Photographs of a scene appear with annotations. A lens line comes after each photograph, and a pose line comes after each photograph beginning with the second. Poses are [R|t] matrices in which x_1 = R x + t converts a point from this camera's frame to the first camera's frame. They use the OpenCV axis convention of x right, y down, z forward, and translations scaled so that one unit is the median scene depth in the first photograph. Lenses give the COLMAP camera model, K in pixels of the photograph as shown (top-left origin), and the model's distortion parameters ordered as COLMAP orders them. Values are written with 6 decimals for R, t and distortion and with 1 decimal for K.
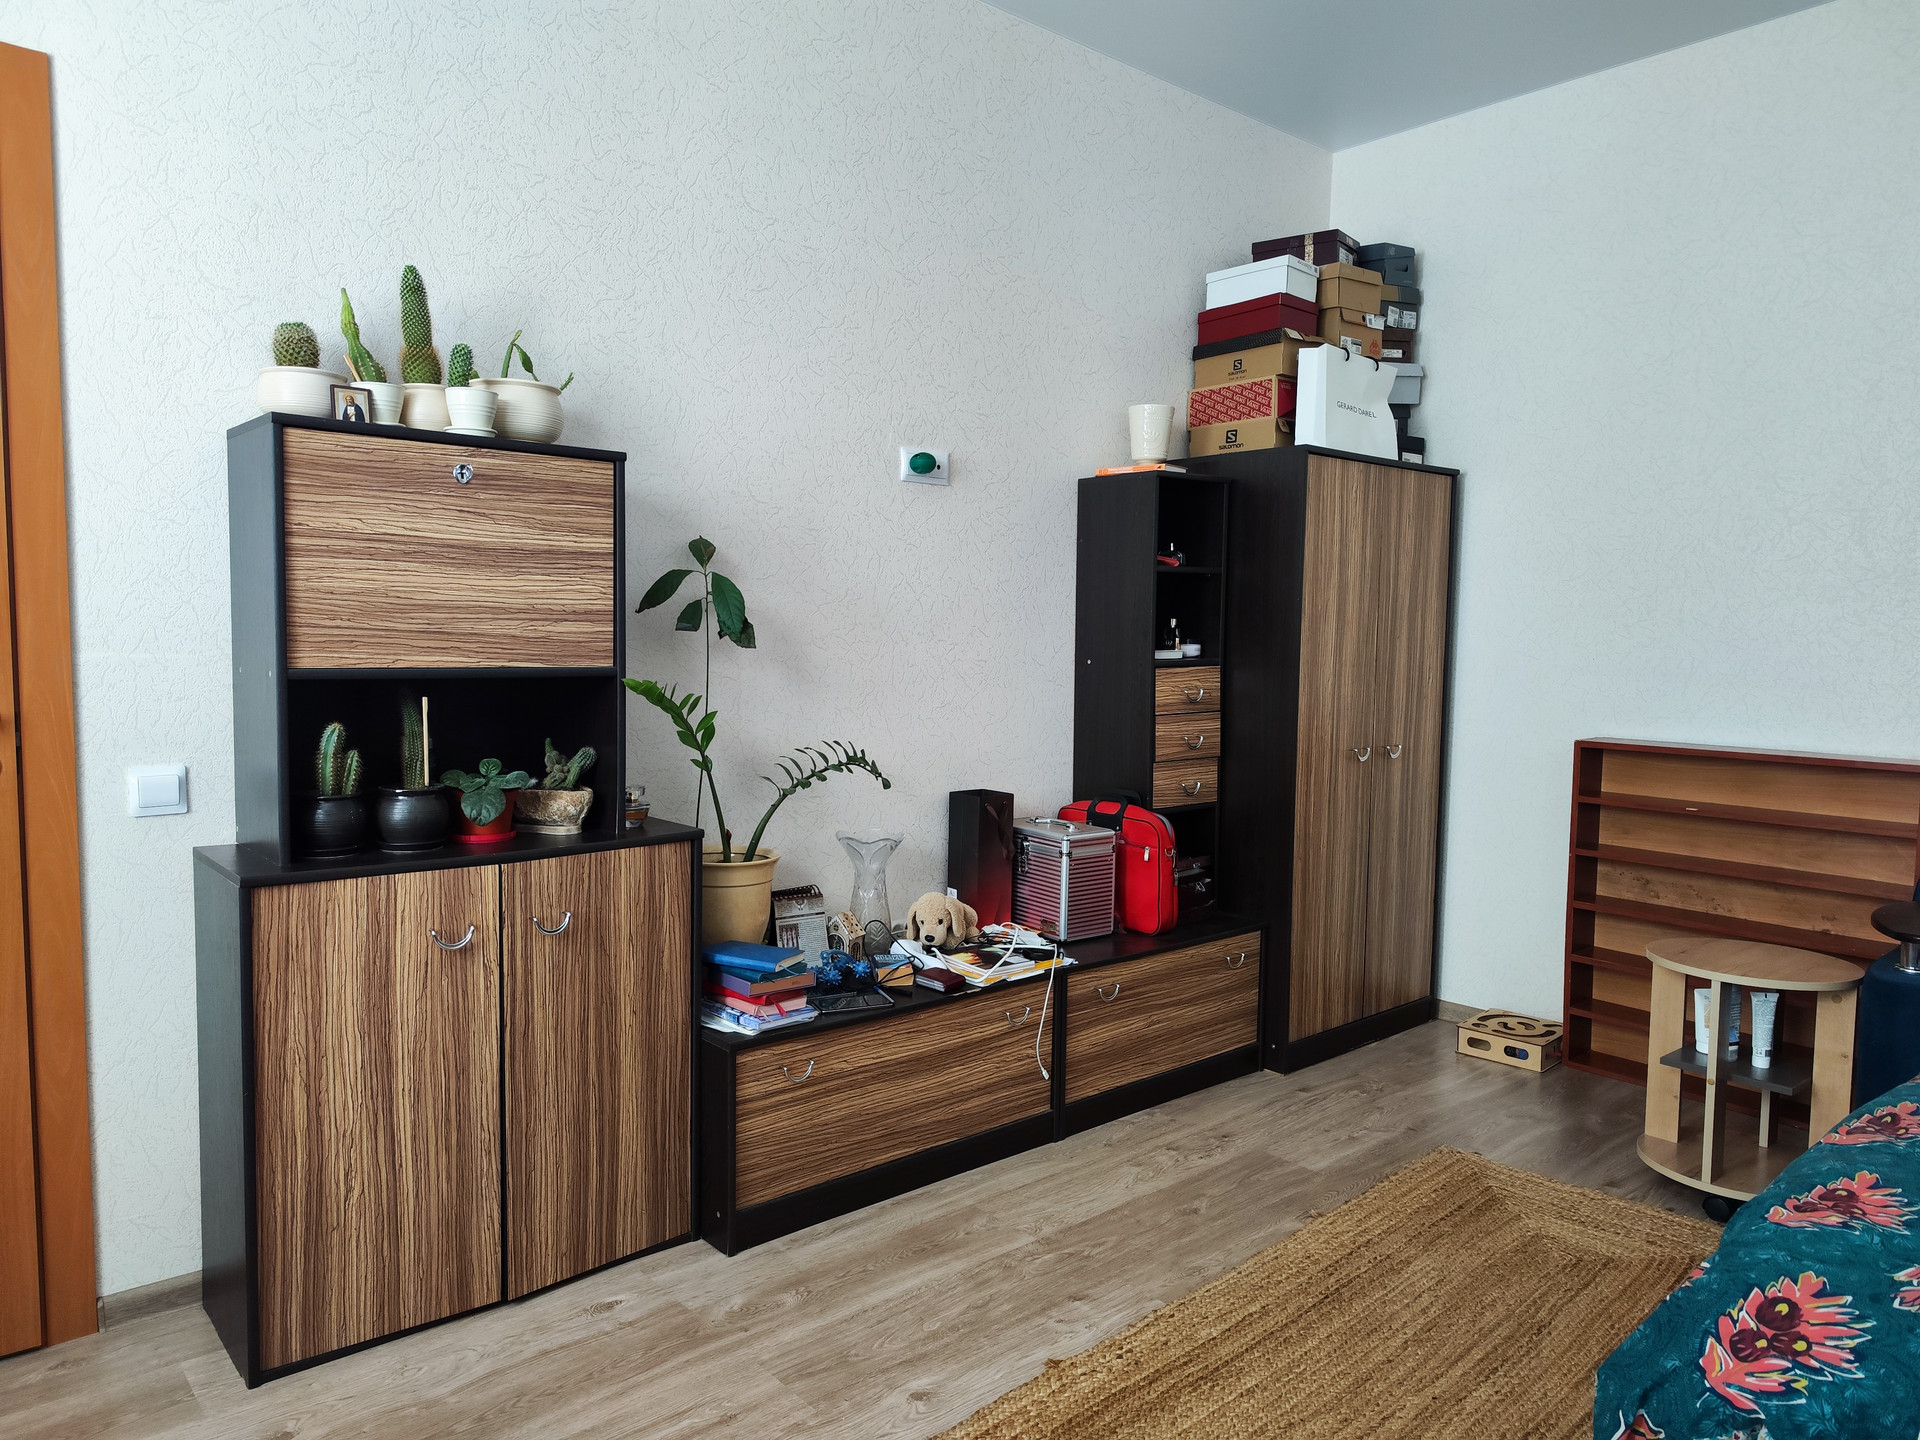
lens RADIAL K [[1290.7, 0, 942.9], [0, 1290.7, 724.3], [0, 0, 1]] dist [0.029937, -0.026958]
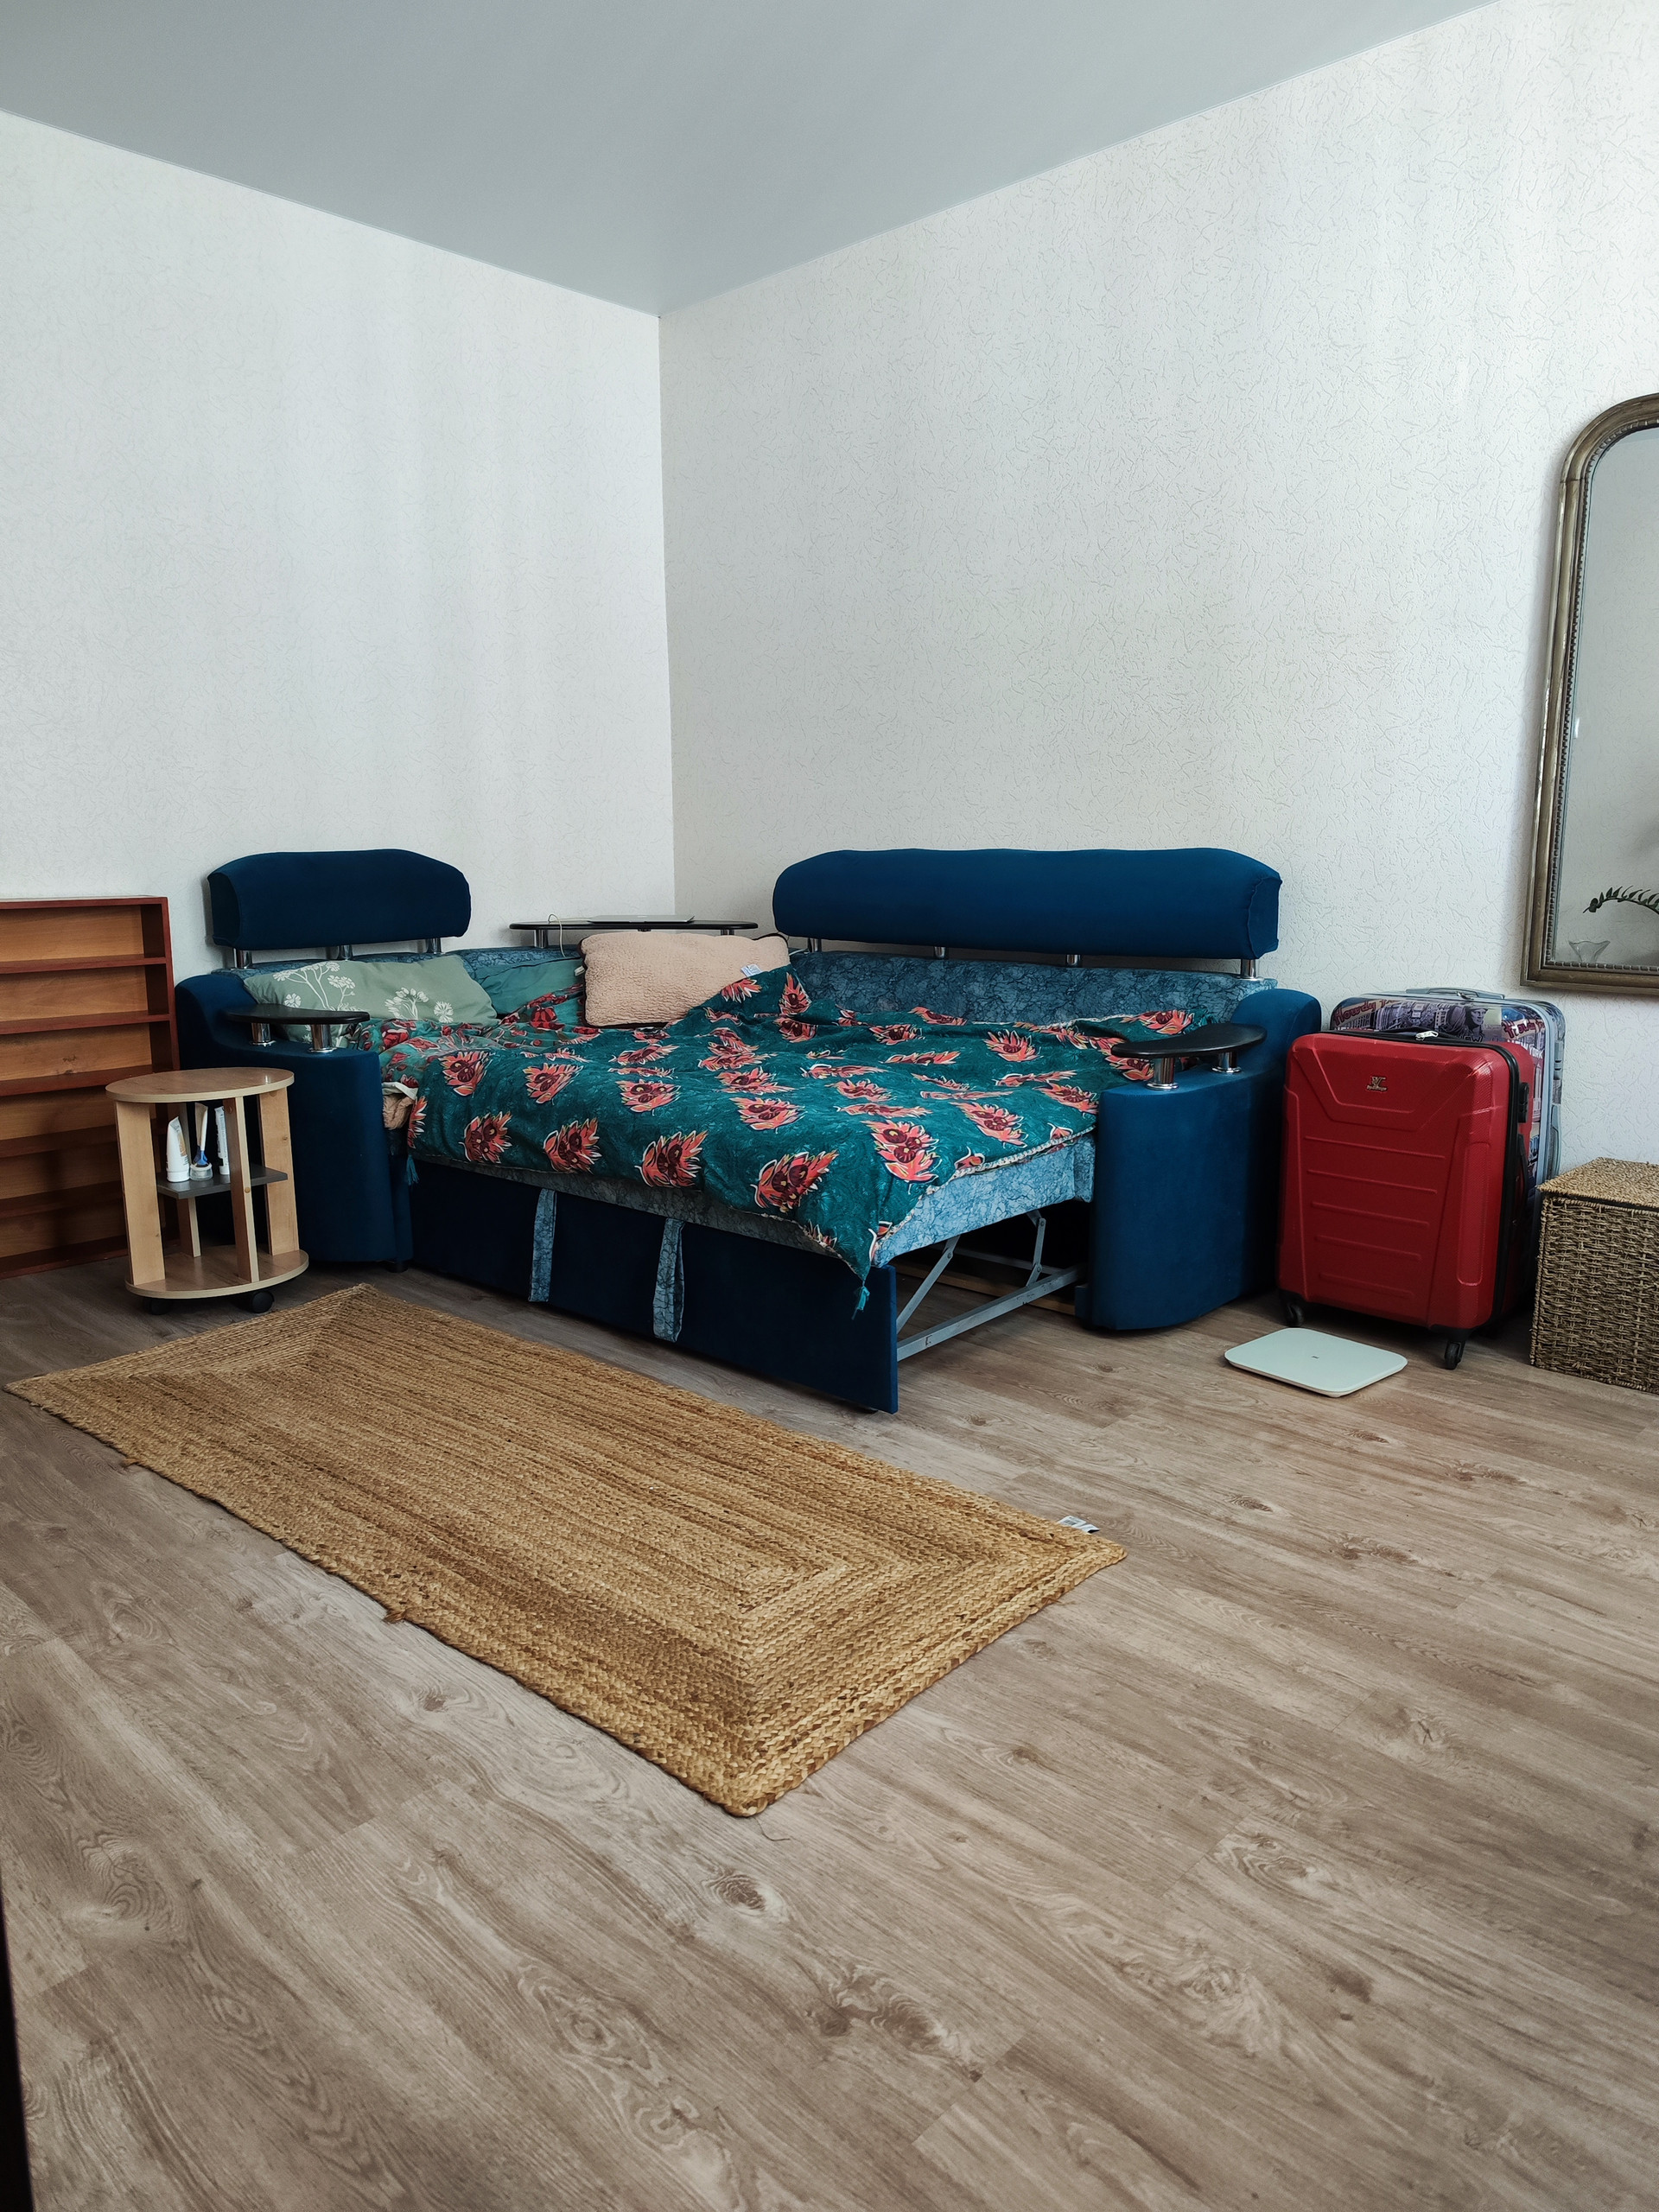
lens RADIAL K [[1487.0, 0, 866.6], [0, 1487.0, 1062.4], [0, 0, 1]] dist [0.029937, -0.026958]
pose [[-0.103951, -0.162641, 0.981194, -0.751493], [0.077116, 0.982251, 0.170986, -0.001980], [-0.991588, 0.093440, -0.089564, 0.671155]]
